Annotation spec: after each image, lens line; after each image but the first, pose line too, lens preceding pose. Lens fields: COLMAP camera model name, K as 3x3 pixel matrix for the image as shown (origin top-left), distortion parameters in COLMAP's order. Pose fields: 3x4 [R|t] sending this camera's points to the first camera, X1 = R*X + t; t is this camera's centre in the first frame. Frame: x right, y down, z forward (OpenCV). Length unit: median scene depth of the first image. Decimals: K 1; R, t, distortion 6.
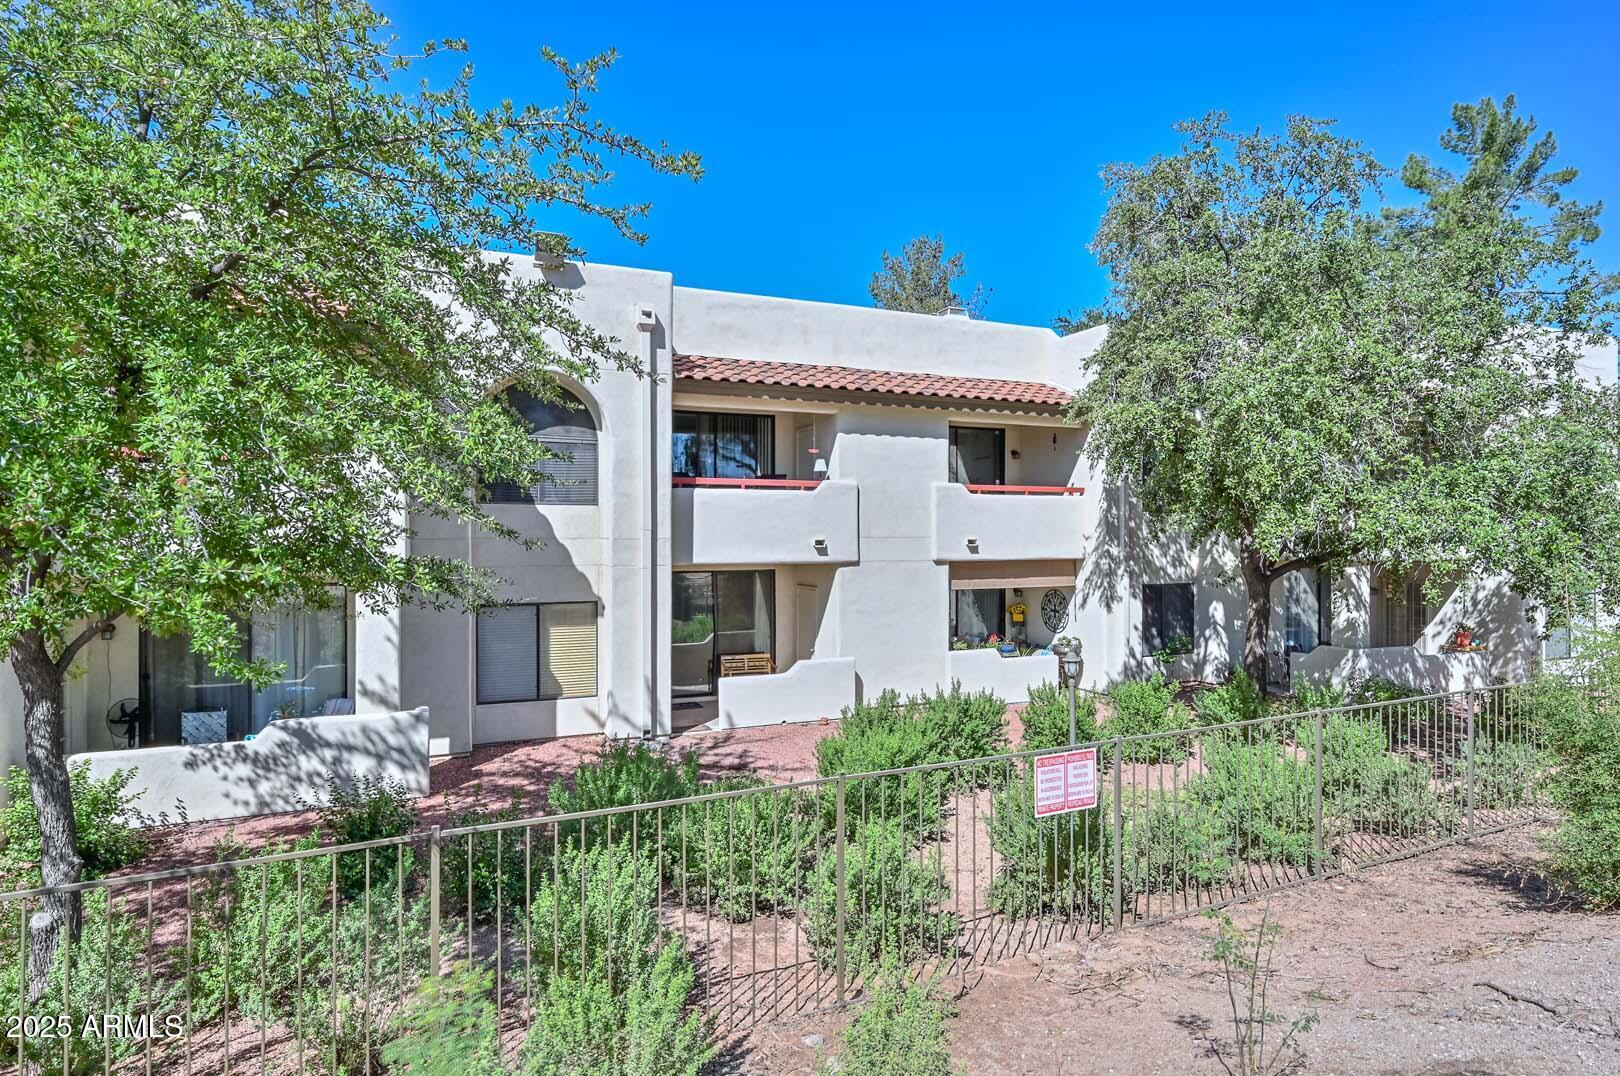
lens RADIAL K [[870.5, 0, 810.0], [0, 870.5, 538.0], [0, 0, 1]] dist [0.000293, 0.000596]
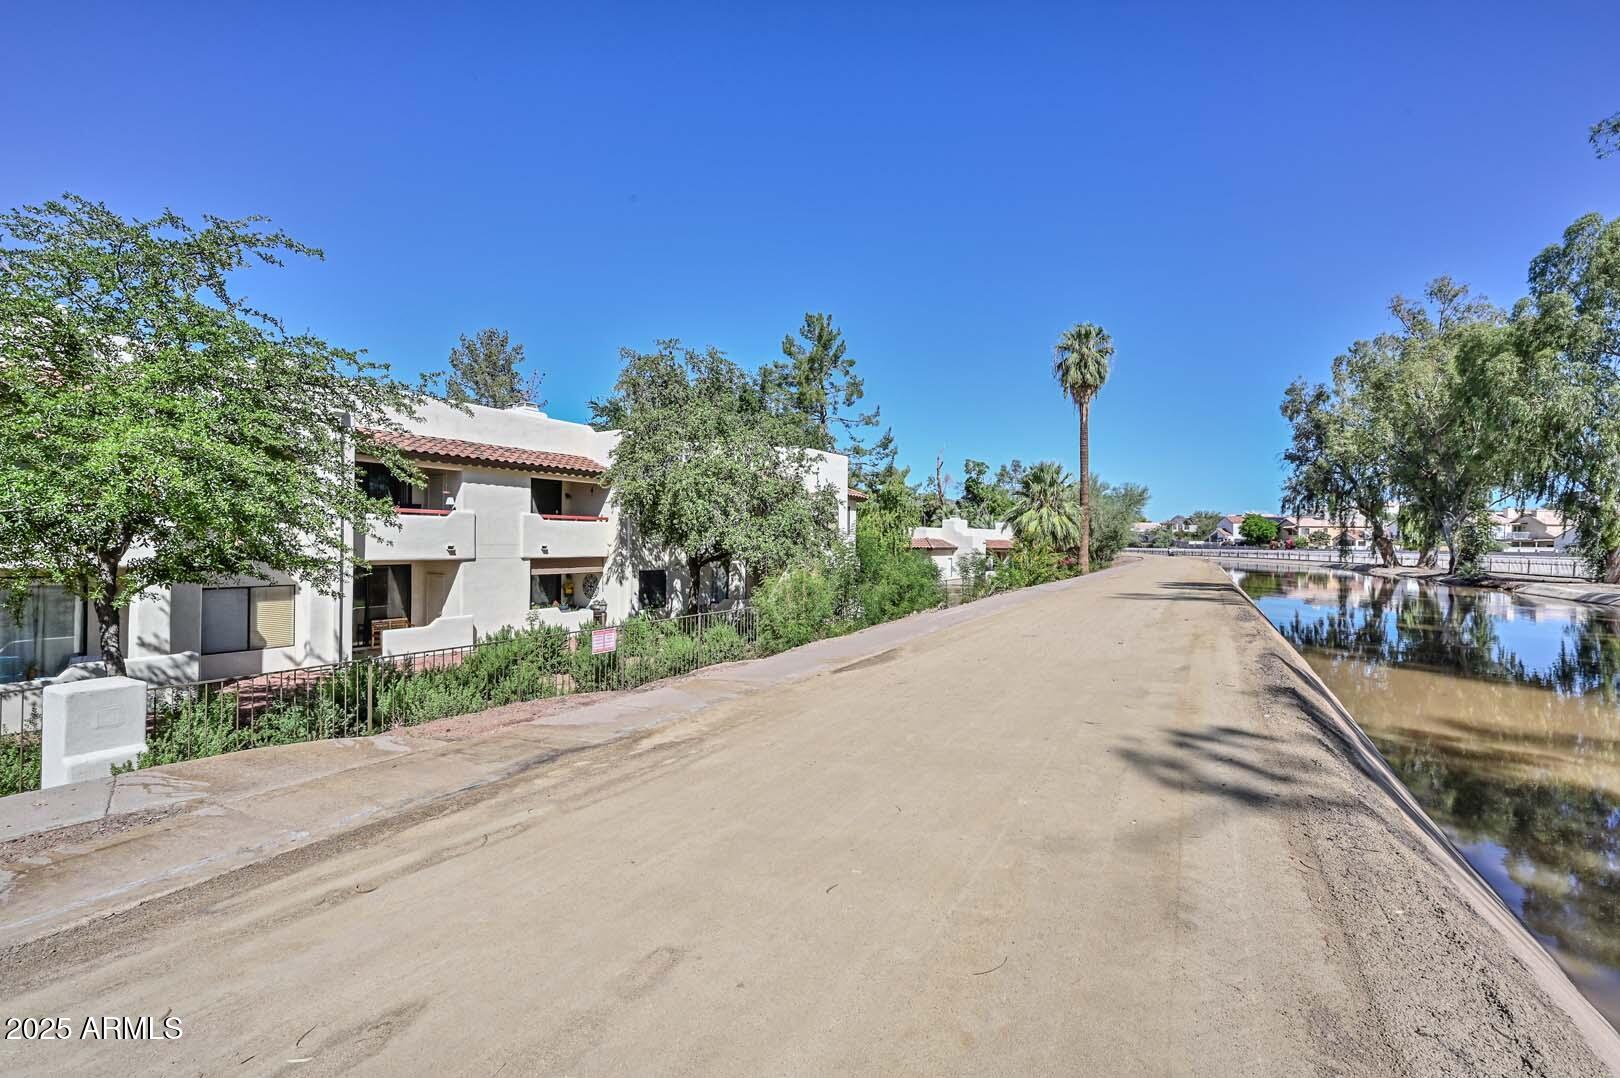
lens RADIAL K [[683.2, 0, 822.7], [0, 683.2, 544.8], [0, 0, 1]] dist [0.015743, -0.000077]
pose [[0.815913, 0.006720, 0.578136, -0.155888], [-0.009840, 0.999949, 0.002264, -0.009289], [-0.578092, -0.007536, 0.815937, -0.456437]]
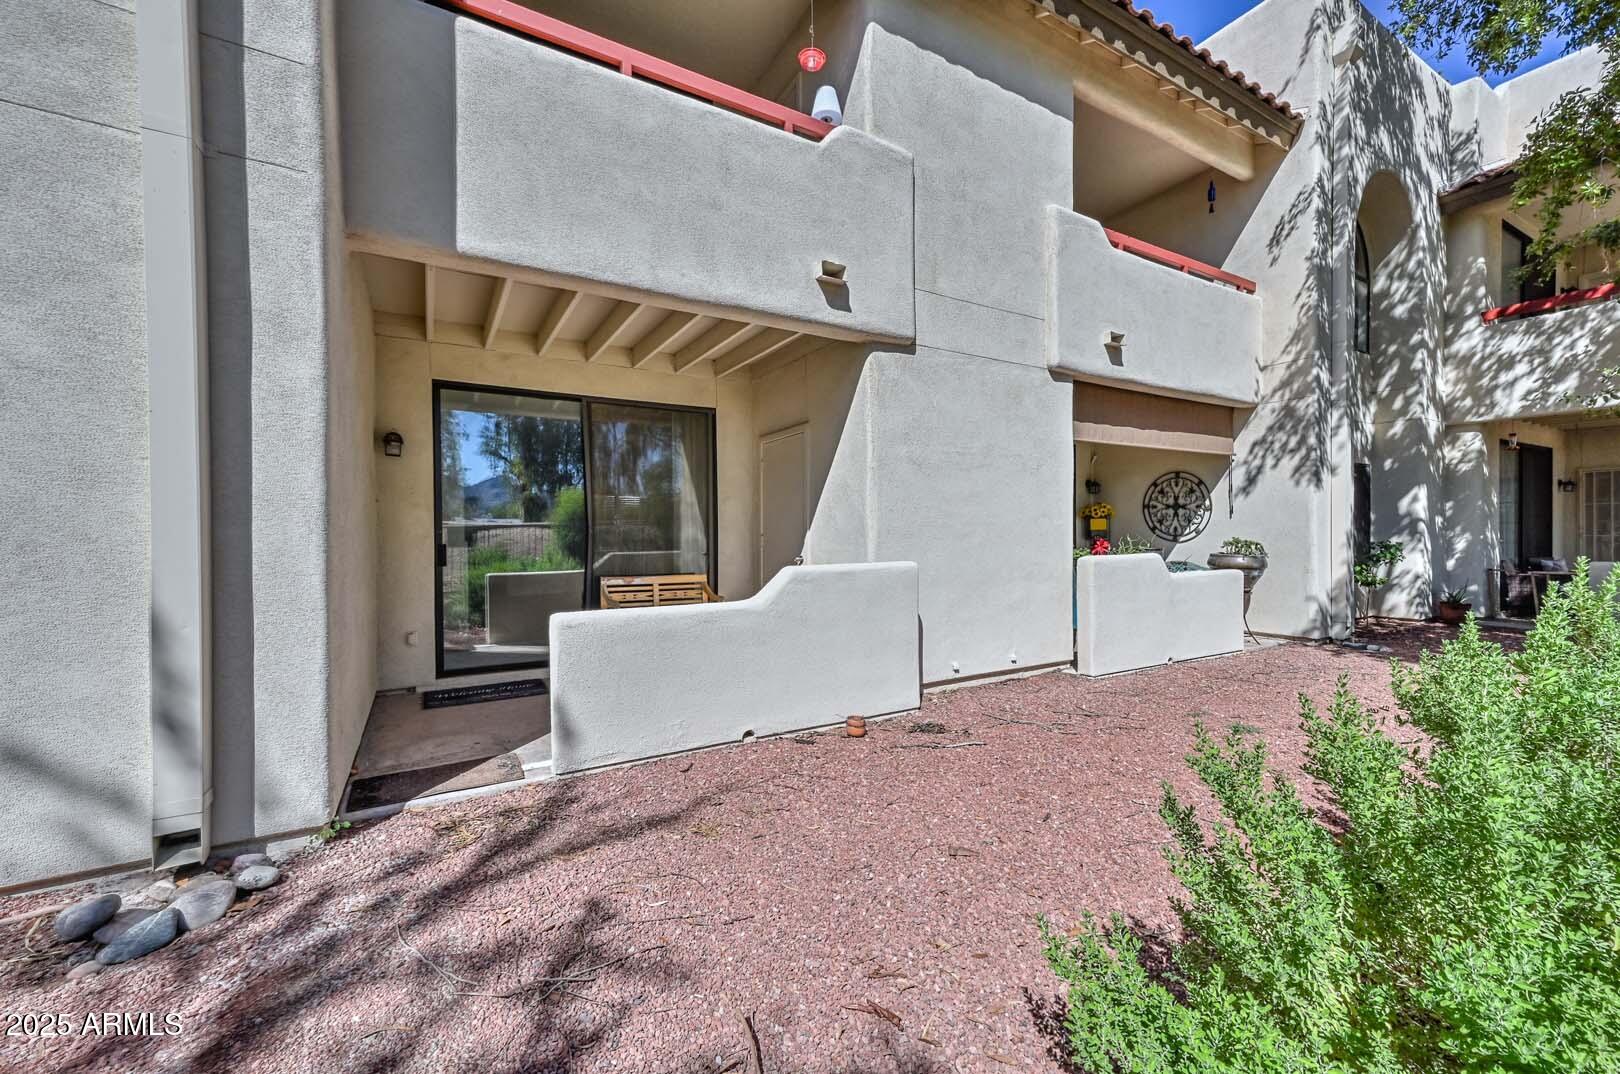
lens RADIAL K [[651.6, 0, 810.0], [0, 651.6, 537.0], [0, 0, 1]] dist [0.000253, 0.000002]
pose [[0.992941, -0.005742, 0.118466, -0.031787], [0.004700, 0.999948, 0.009073, 0.113788], [-0.118512, -0.008452, 0.992917, 0.652701]]
